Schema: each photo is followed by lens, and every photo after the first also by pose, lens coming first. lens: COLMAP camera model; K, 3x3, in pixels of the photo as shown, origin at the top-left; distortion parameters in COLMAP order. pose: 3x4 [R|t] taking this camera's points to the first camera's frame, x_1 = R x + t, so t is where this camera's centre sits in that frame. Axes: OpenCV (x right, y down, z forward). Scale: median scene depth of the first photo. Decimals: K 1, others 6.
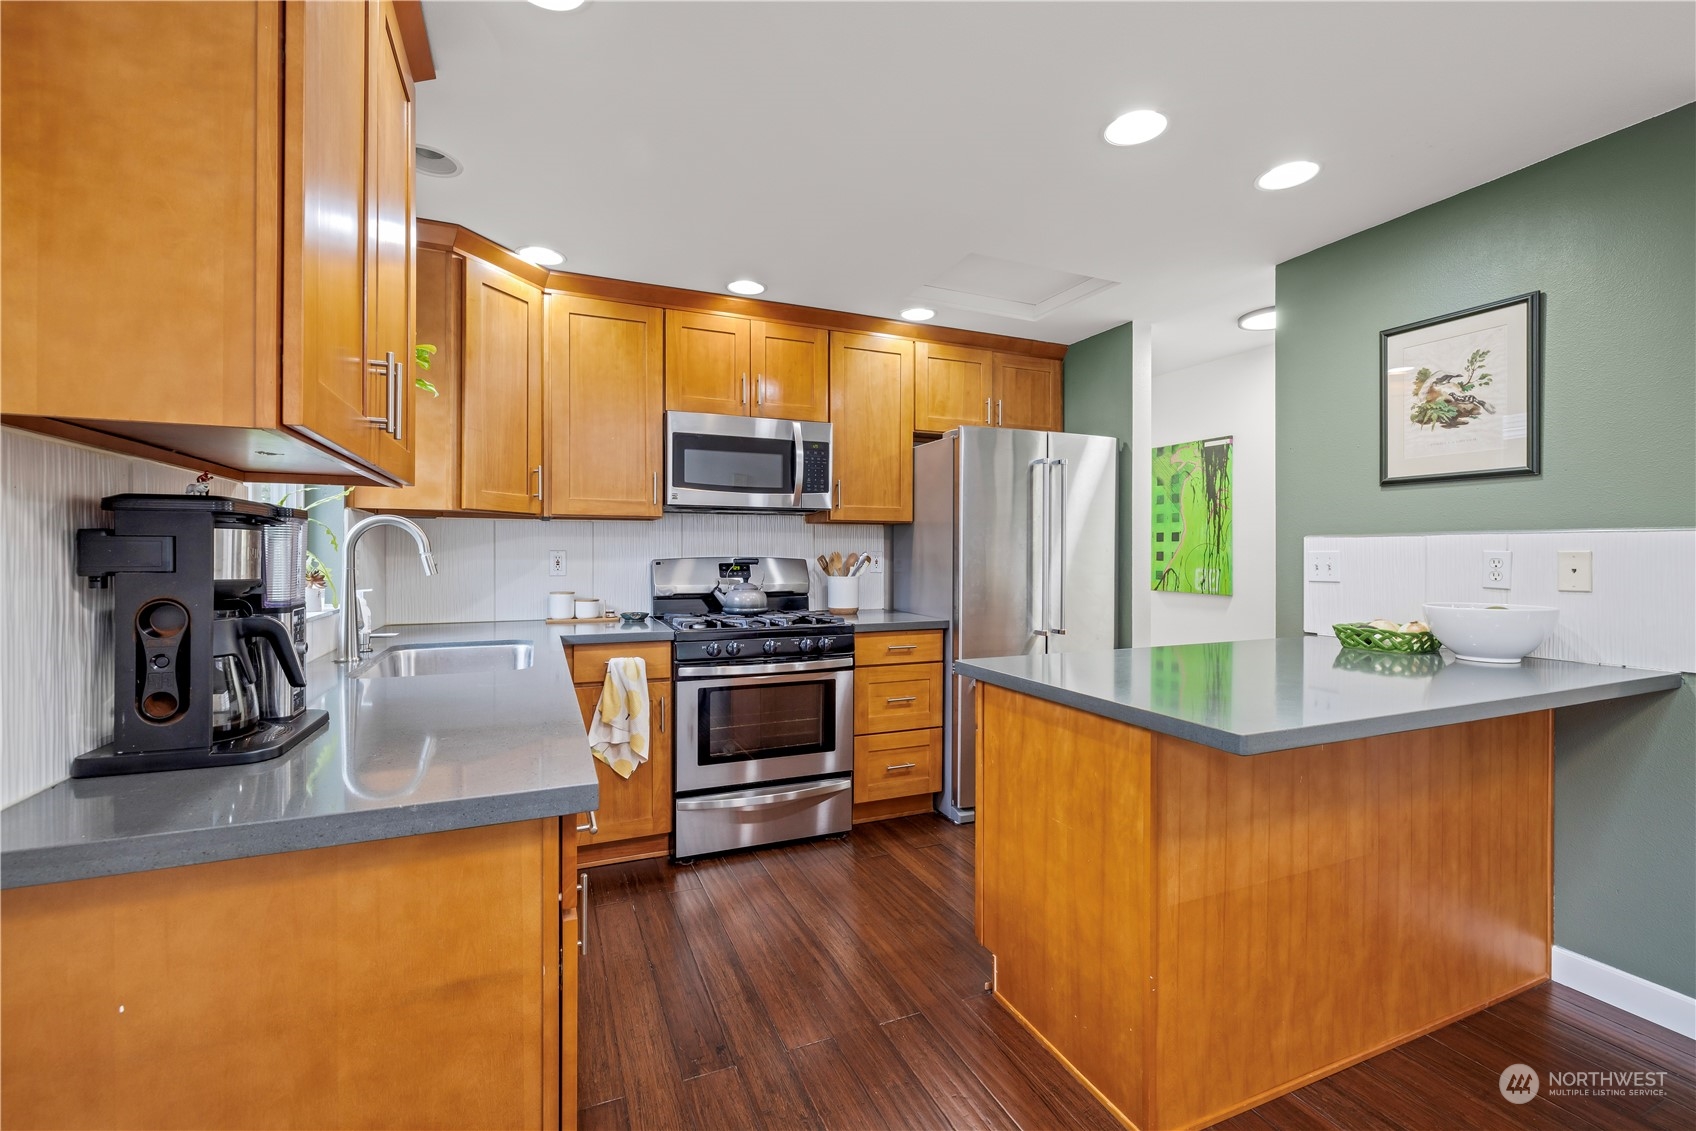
lens RADIAL K [[720.6, 0, 847.8], [0, 720.6, 556.5], [0, 0, 1]] dist [0.000076, 0.000224]
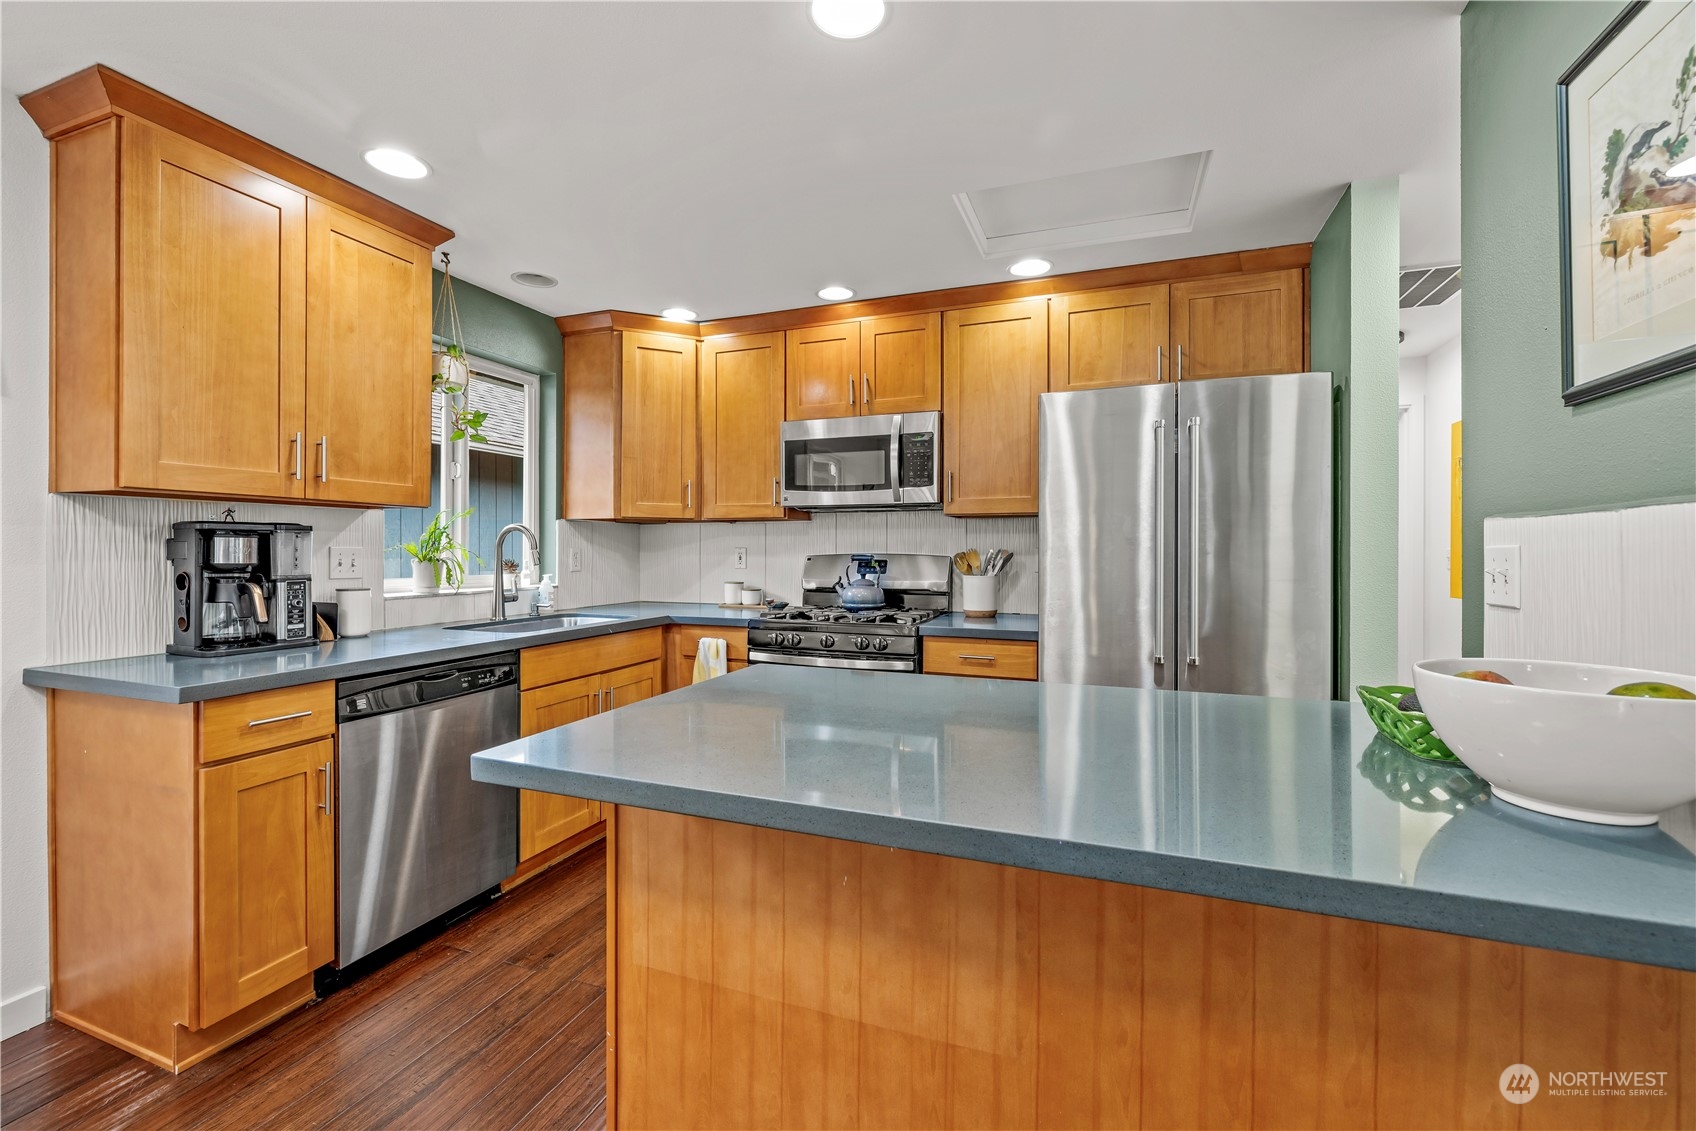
lens RADIAL K [[715.7, 0, 846.0], [0, 715.7, 549.1], [0, 0, 1]] dist [-0.000199, -0.000212]
pose [[0.715591, -0.001216, -0.698519, 0.566716], [-0.002586, 0.999987, -0.004390, -0.000953], [0.698515, 0.004948, 0.715578, 0.264338]]
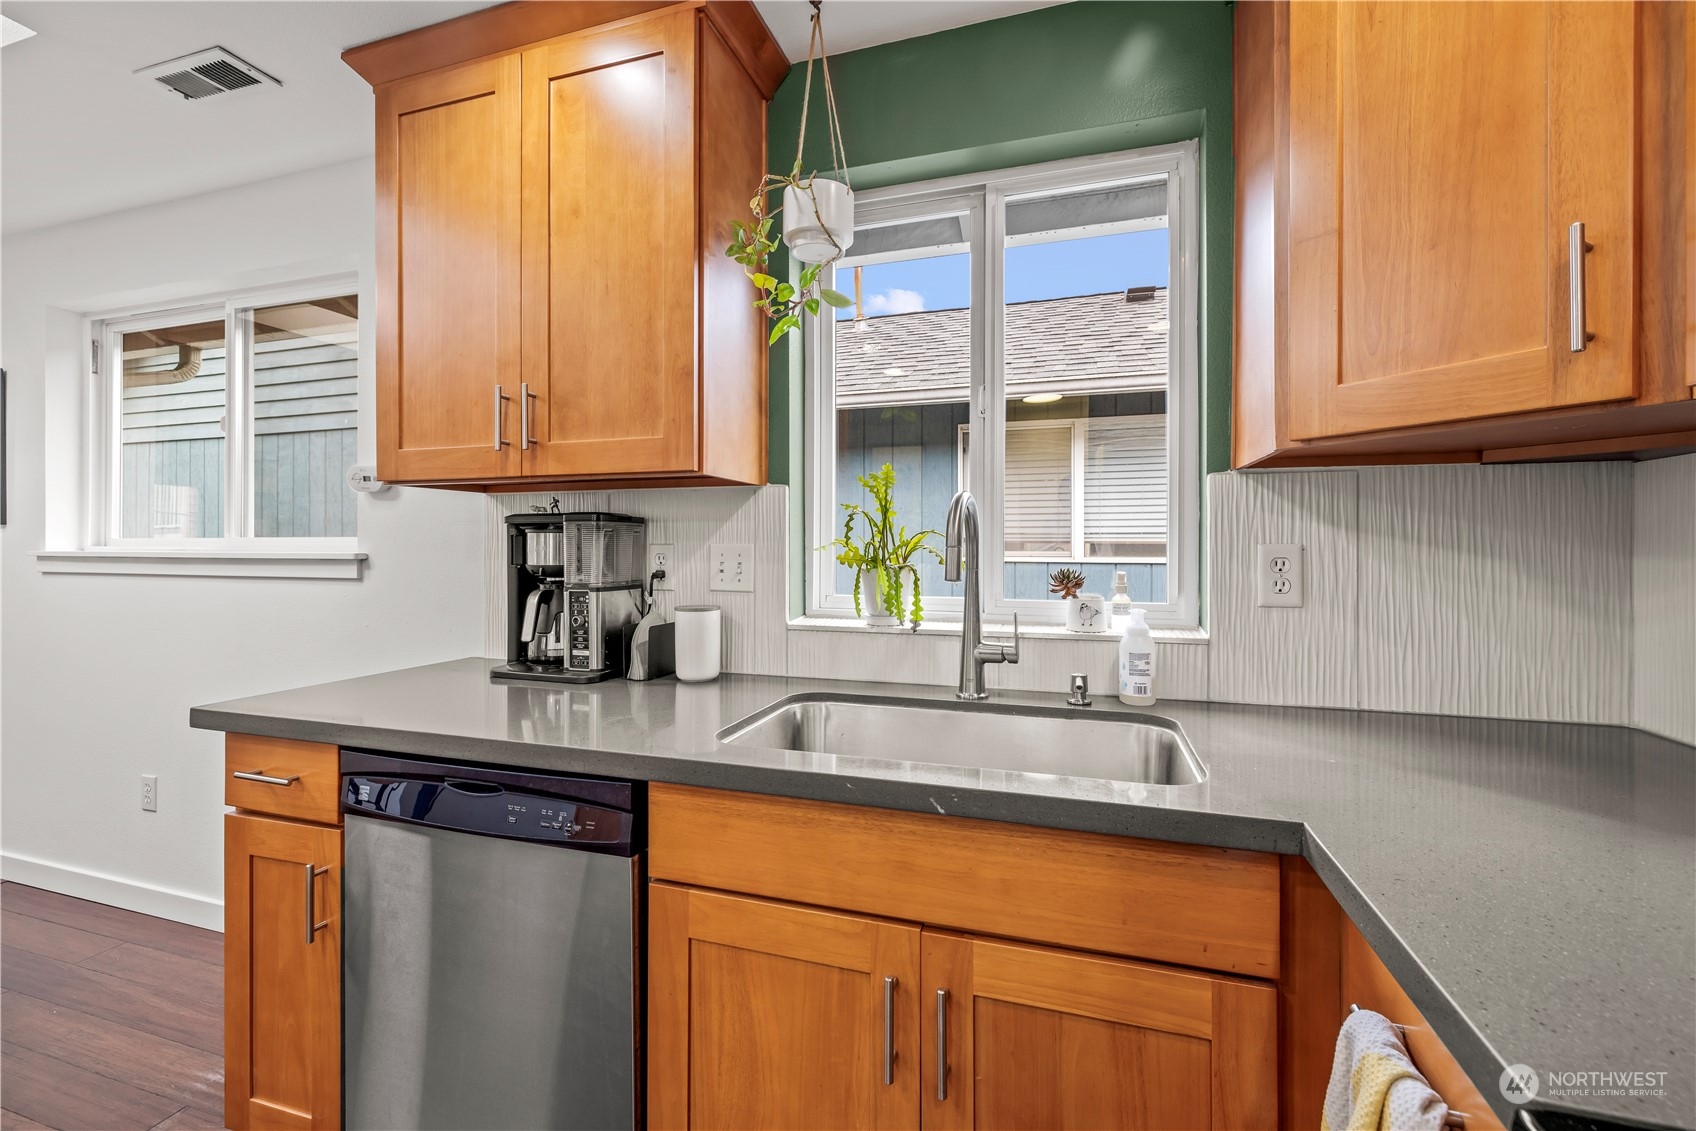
lens RADIAL K [[723.2, 0, 843.9], [0, 723.2, 544.4], [0, 0, 1]] dist [-0.000236, 0.000065]
pose [[-0.663640, -0.005222, -0.748034, -0.039127], [-0.004992, 0.999984, -0.002552, -0.004070], [0.748036, 0.002040, -0.663655, 0.866356]]
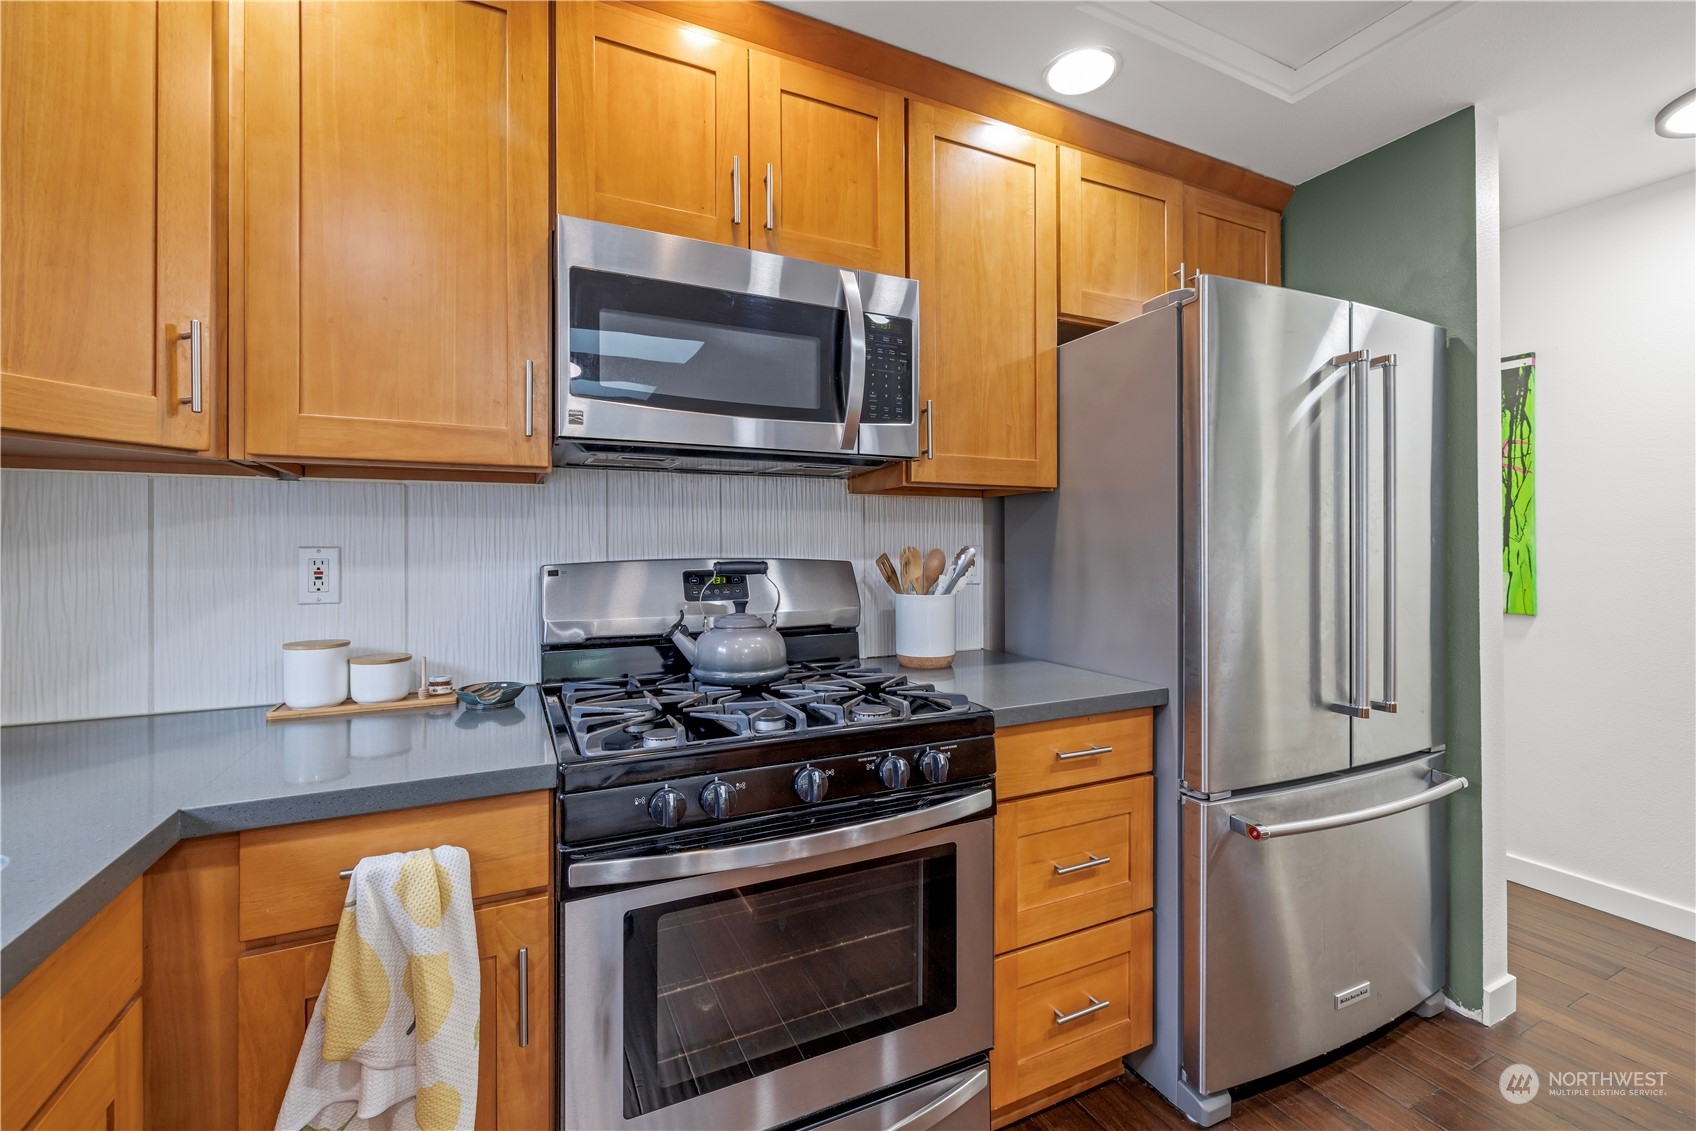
lens RADIAL K [[715.7, 0, 846.0], [0, 715.7, 549.1], [0, 0, 1]] dist [-0.000199, -0.000212]
pose [[0.999317, -0.006121, 0.036436, -0.092244], [0.006388, 0.999954, -0.007217, -0.001744], [-0.036391, 0.007445, 0.999310, 0.546361]]
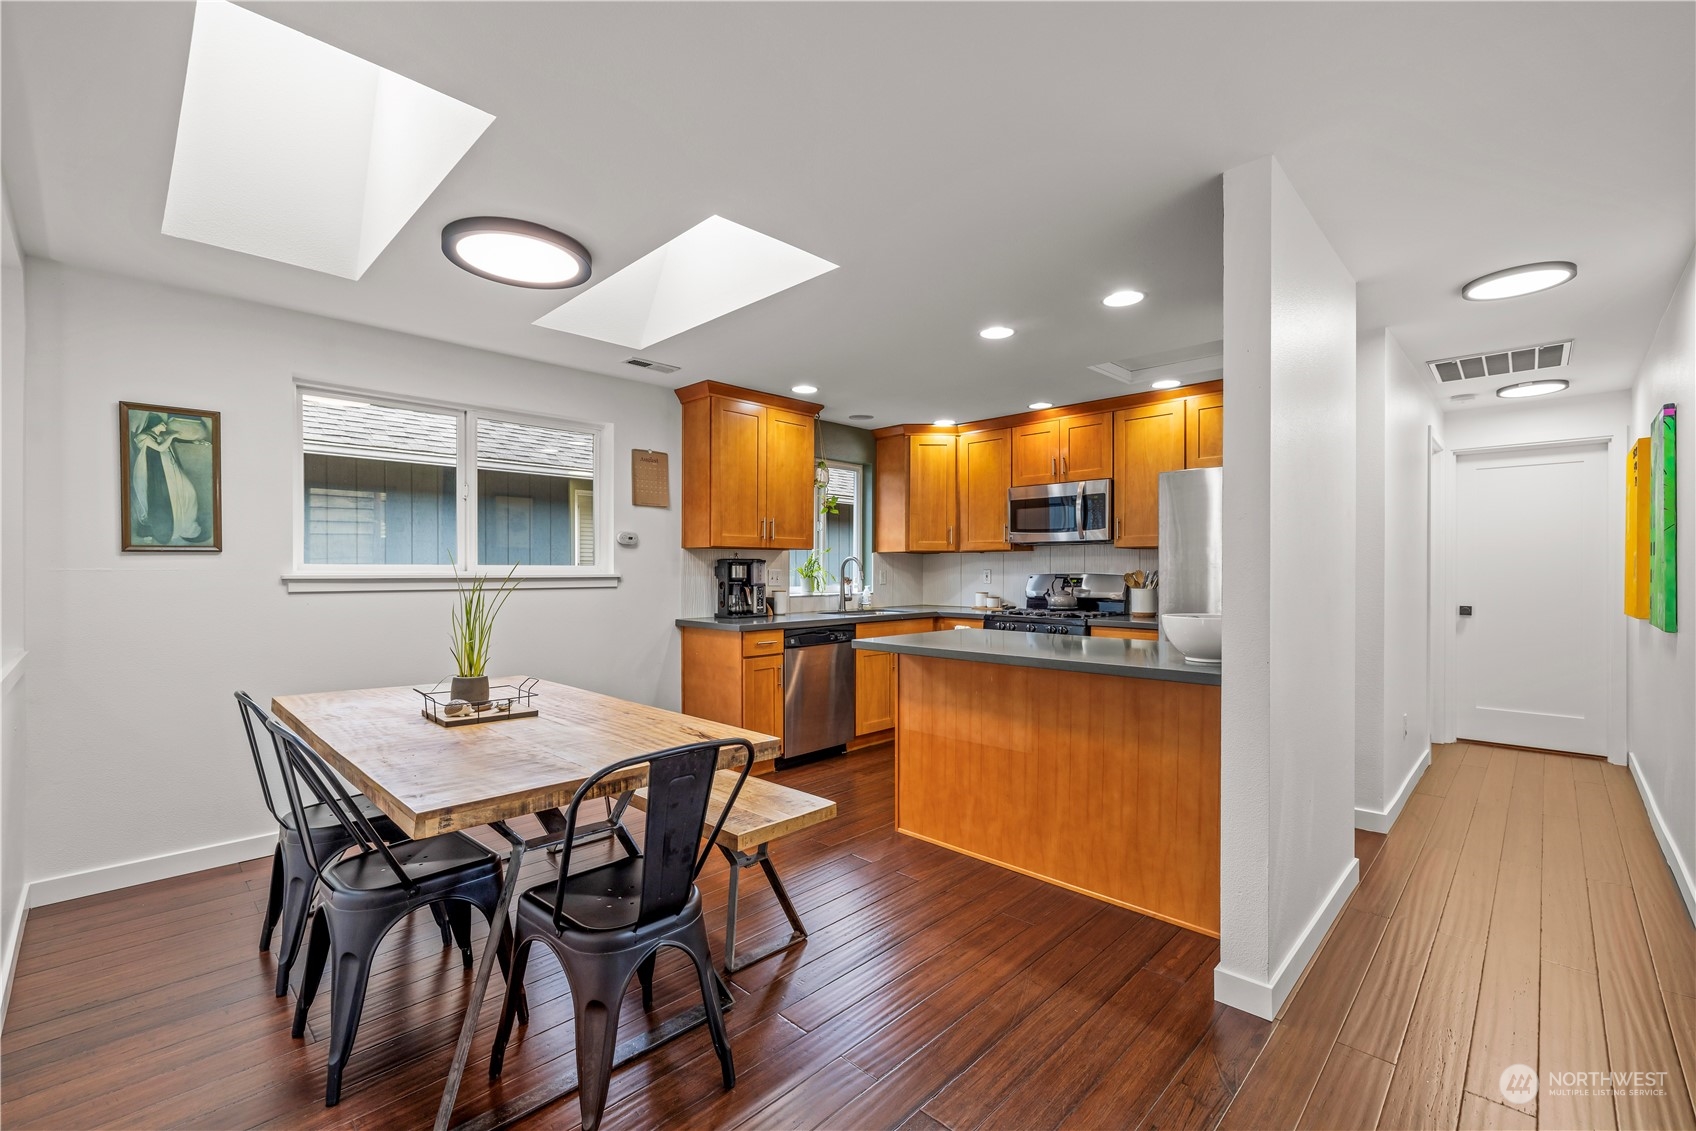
lens RADIAL K [[723.6, 0, 847.7], [0, 723.6, 578.1], [0, 0, 1]] dist [-0.000385, 0.000104]
pose [[0.379084, 0.009866, -0.925310, 1.146510], [-0.002993, 0.999951, 0.009435, -0.002544], [0.925358, -0.000807, 0.379095, -0.009039]]
